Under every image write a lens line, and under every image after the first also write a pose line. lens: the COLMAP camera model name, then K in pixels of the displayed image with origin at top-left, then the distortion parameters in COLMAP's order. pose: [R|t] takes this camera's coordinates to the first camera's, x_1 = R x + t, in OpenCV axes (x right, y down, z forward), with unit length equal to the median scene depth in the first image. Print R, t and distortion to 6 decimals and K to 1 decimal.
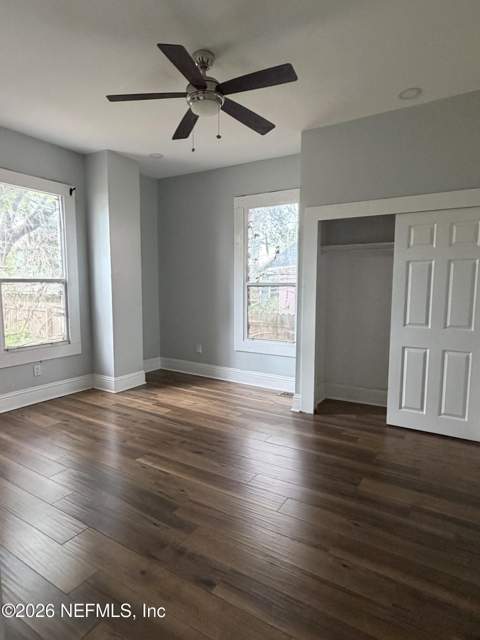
lens RADIAL K [[358.3, 0, 240.0], [0, 358.3, 320.0], [0, 0, 1]] dist [-0.029218, -0.000769]
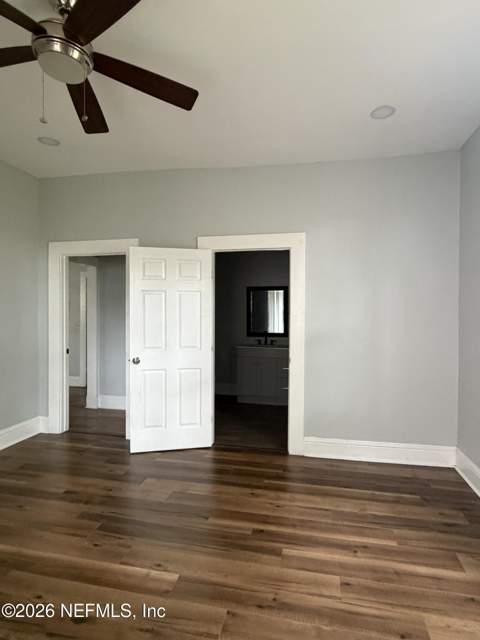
lens RADIAL K [[358.3, 0, 240.0], [0, 358.3, 320.0], [0, 0, 1]] dist [-0.029218, -0.000769]
pose [[-0.943796, -0.003350, -0.330512, -0.210549], [-0.039177, 0.994033, 0.101799, -0.188820], [0.328199, 0.109027, -0.938296, 1.892423]]
